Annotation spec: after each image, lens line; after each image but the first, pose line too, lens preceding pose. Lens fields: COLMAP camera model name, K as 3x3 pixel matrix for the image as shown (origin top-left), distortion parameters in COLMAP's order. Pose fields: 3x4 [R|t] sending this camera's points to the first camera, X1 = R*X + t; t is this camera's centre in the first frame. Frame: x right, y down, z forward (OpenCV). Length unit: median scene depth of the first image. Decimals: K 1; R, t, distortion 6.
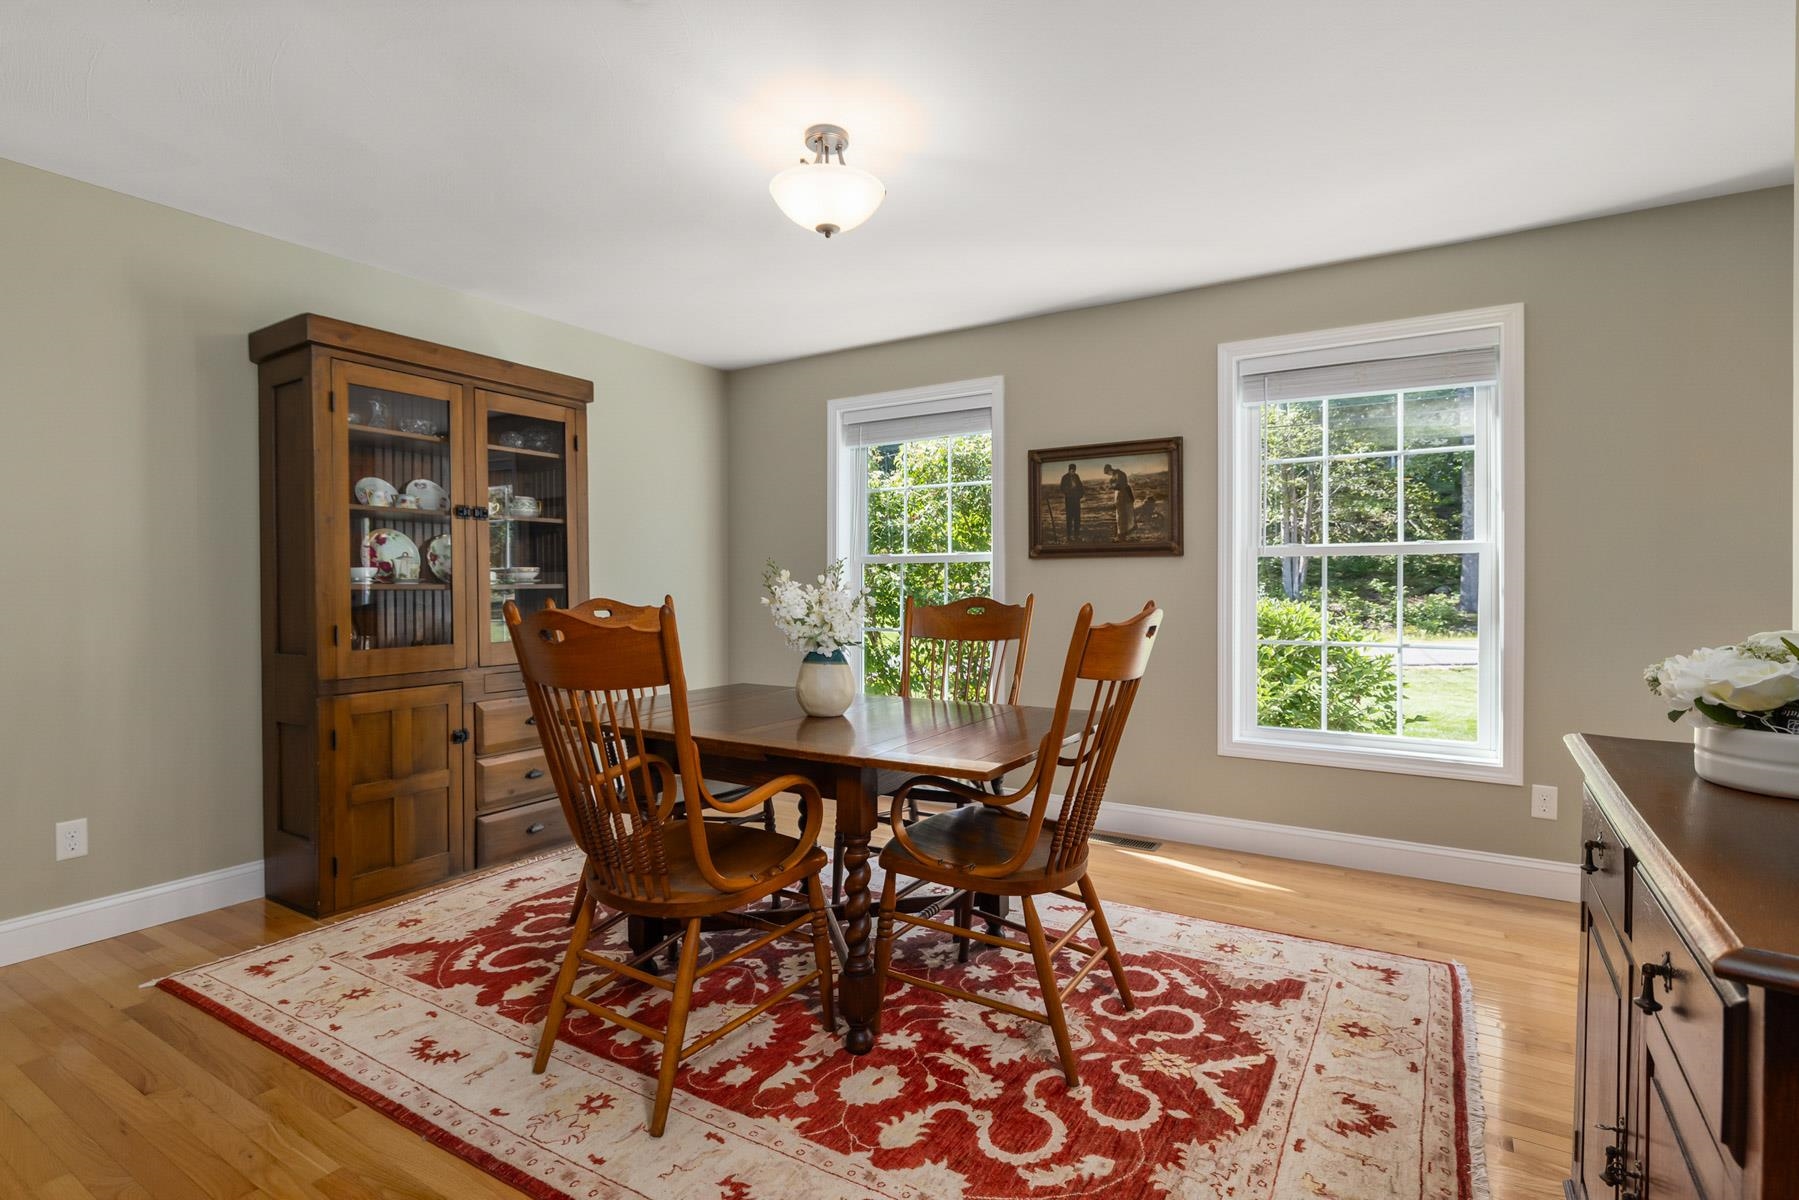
lens RADIAL K [[877.0, 0, 899.5], [0, 877.0, 600.0], [0, 0, 1]] dist [0.000784, 0.000388]
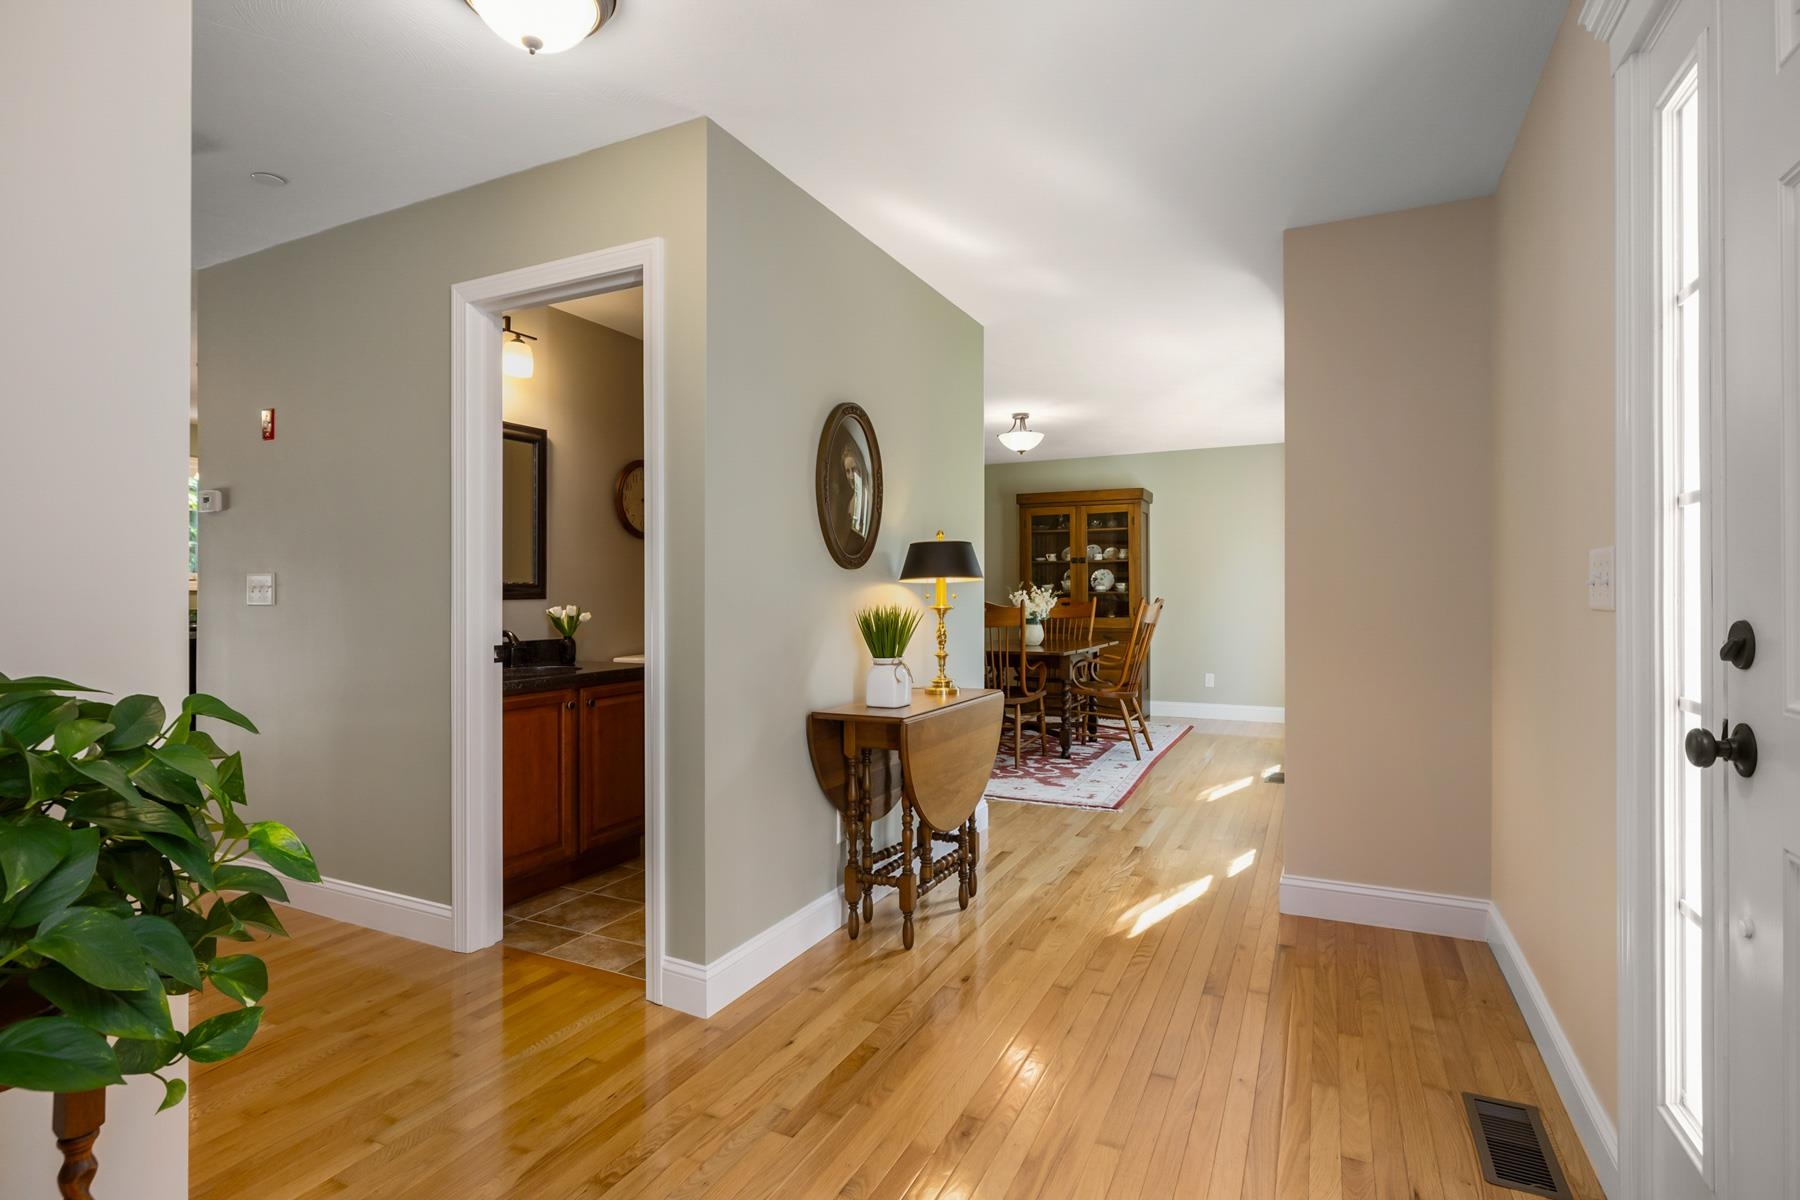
lens RADIAL K [[877.5, 0, 900.0], [0, 877.5, 600.0], [0, 0, 1]] dist [0.000784, 0.000388]
pose [[0.108843, 0.006692, -0.994036, 1.809394], [-0.009517, 0.999939, 0.005690, -0.003410], [0.994013, 0.008841, 0.108900, 0.281314]]
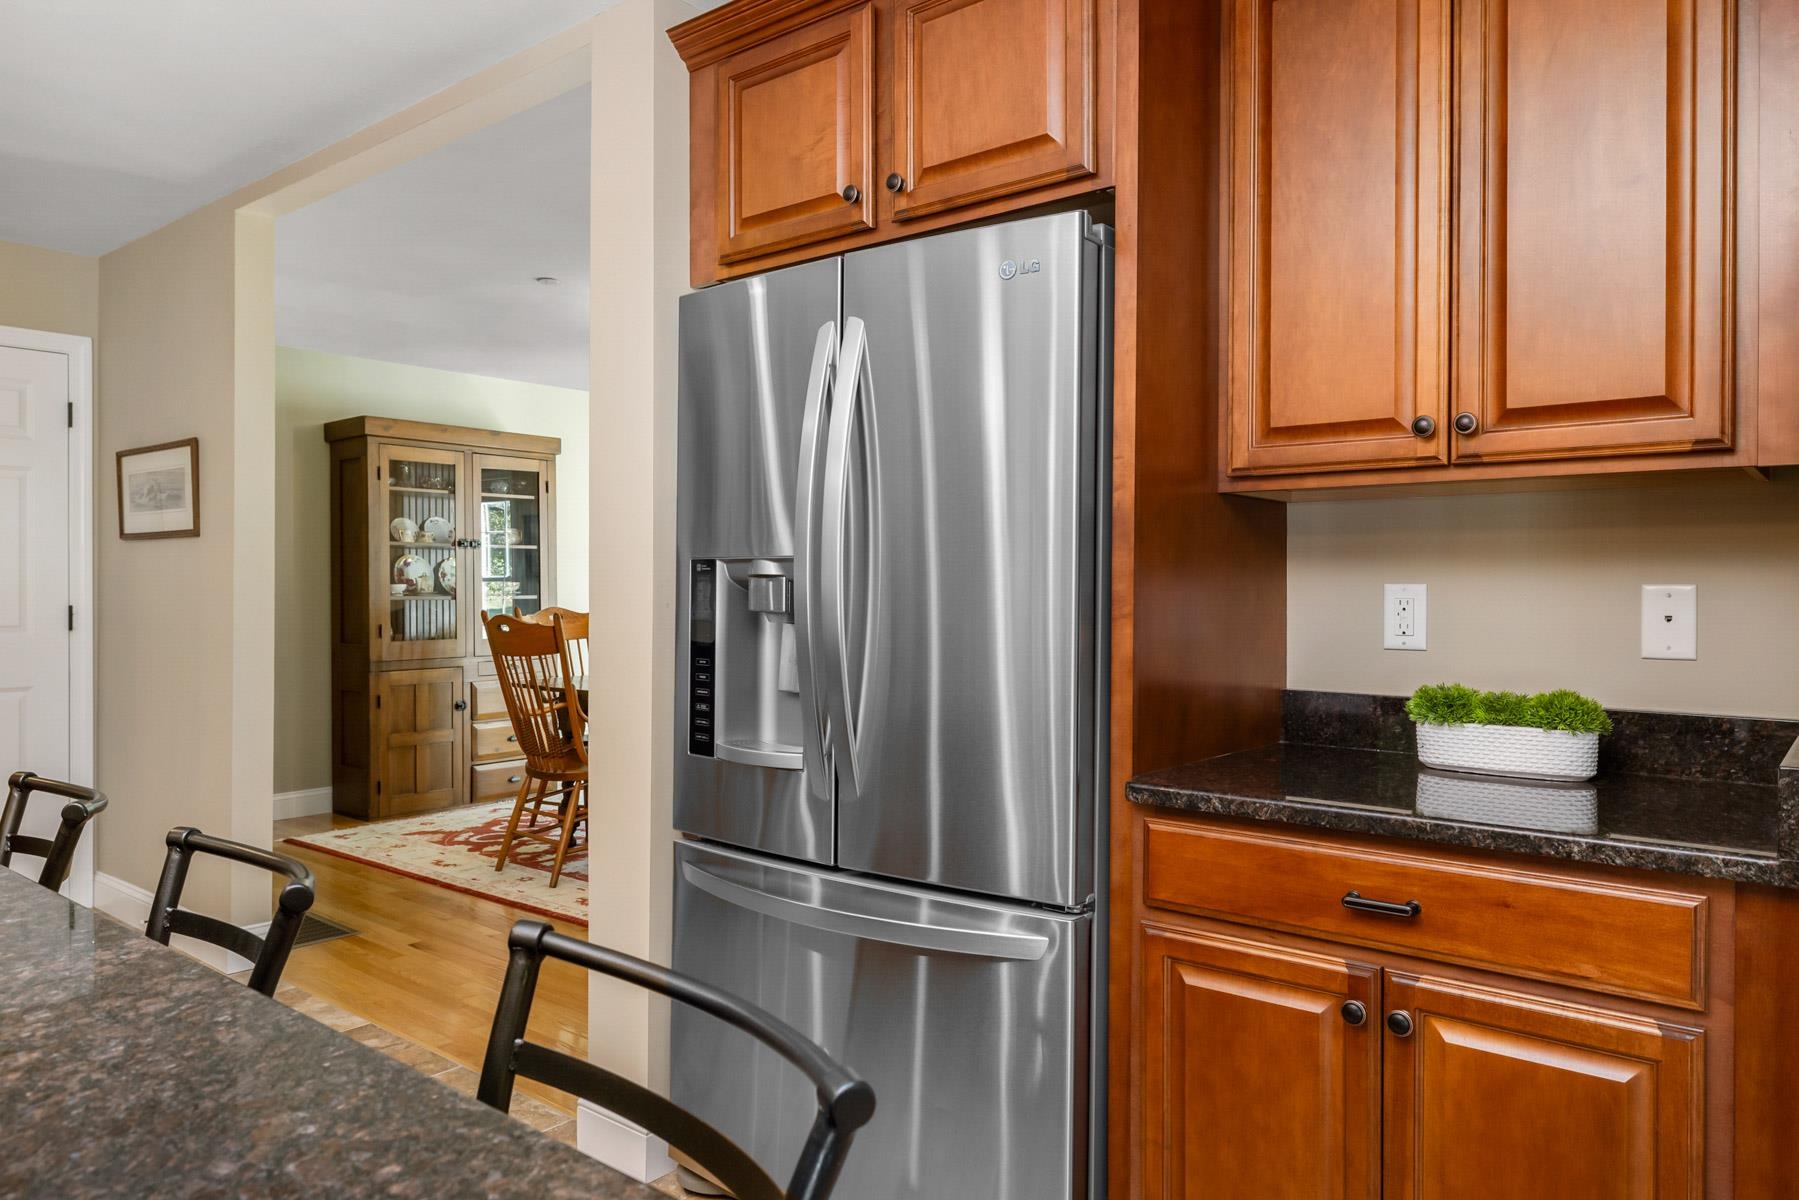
lens RADIAL K [[1194.0, 0, 899.5], [0, 1194.0, 600.0], [0, 0, 1]] dist [0.000076, -0.000298]
pose [[0.992742, 0.004578, -0.120180, 0.423442], [-0.005035, 0.999981, -0.003497, -0.008990], [0.120162, 0.004077, 0.992746, -0.810252]]
